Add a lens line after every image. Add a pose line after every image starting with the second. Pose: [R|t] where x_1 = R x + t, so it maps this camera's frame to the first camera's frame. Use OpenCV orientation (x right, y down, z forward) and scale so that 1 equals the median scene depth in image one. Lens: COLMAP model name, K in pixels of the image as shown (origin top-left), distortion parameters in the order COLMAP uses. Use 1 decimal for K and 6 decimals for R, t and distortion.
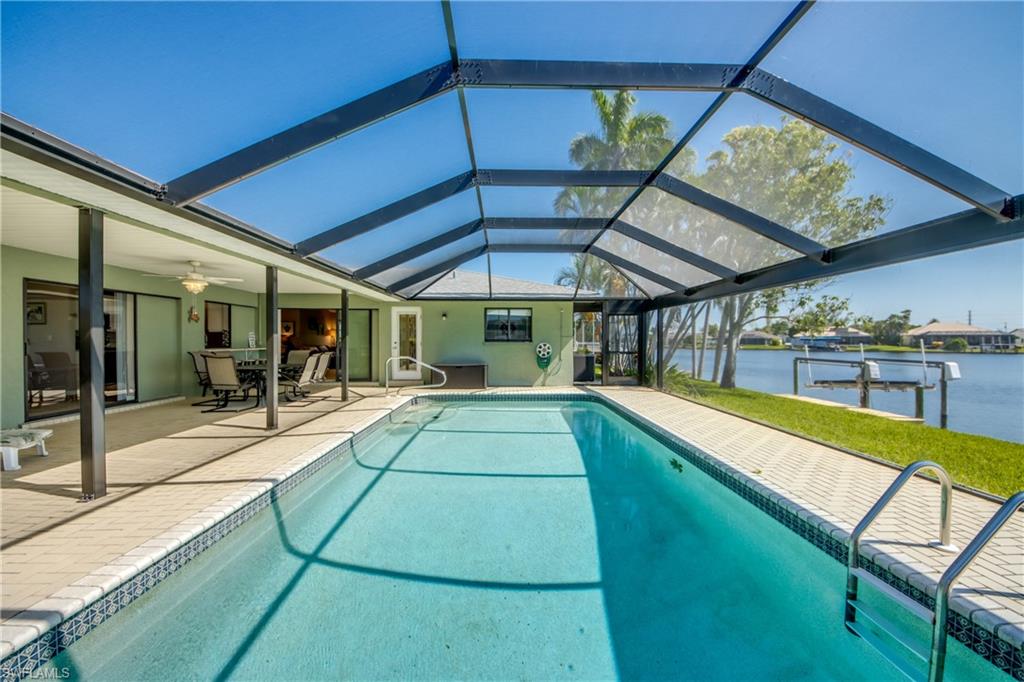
lens RADIAL K [[386.1, 0, 515.2], [0, 386.1, 343.4], [0, 0, 1]] dist [0.024892, -0.018488]
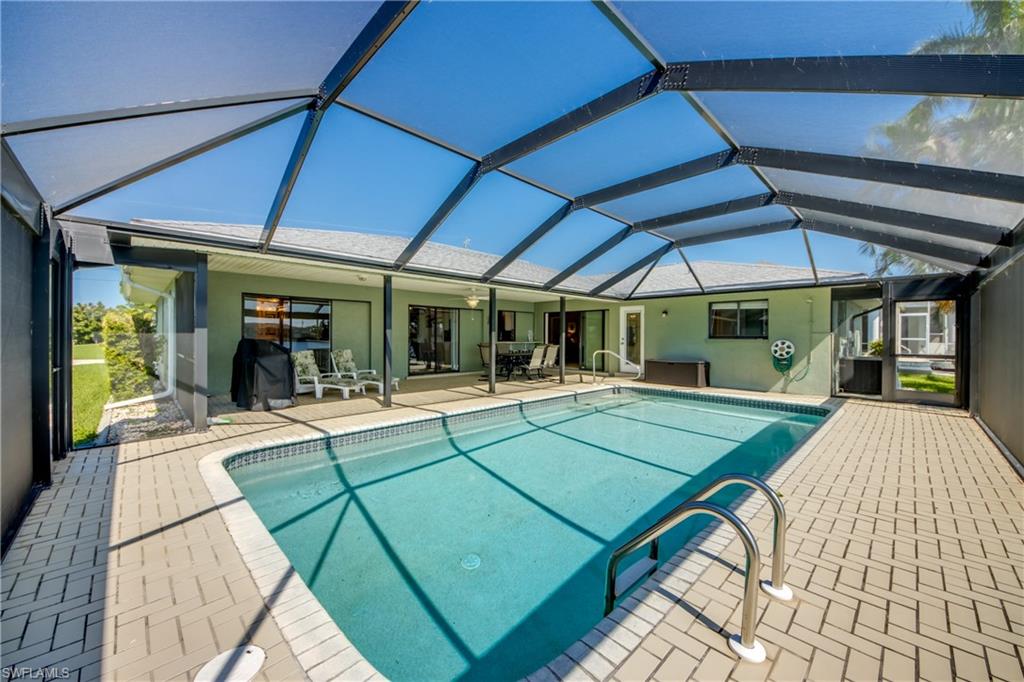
lens RADIAL K [[389.3, 0, 509.3], [0, 389.3, 339.1], [0, 0, 1]] dist [0.026774, -0.018181]
pose [[0.672472, 0.008588, -0.740073, 0.301614], [-0.011558, 0.999933, 0.001101, 0.001477], [0.740032, 0.007814, 0.672526, 0.005336]]
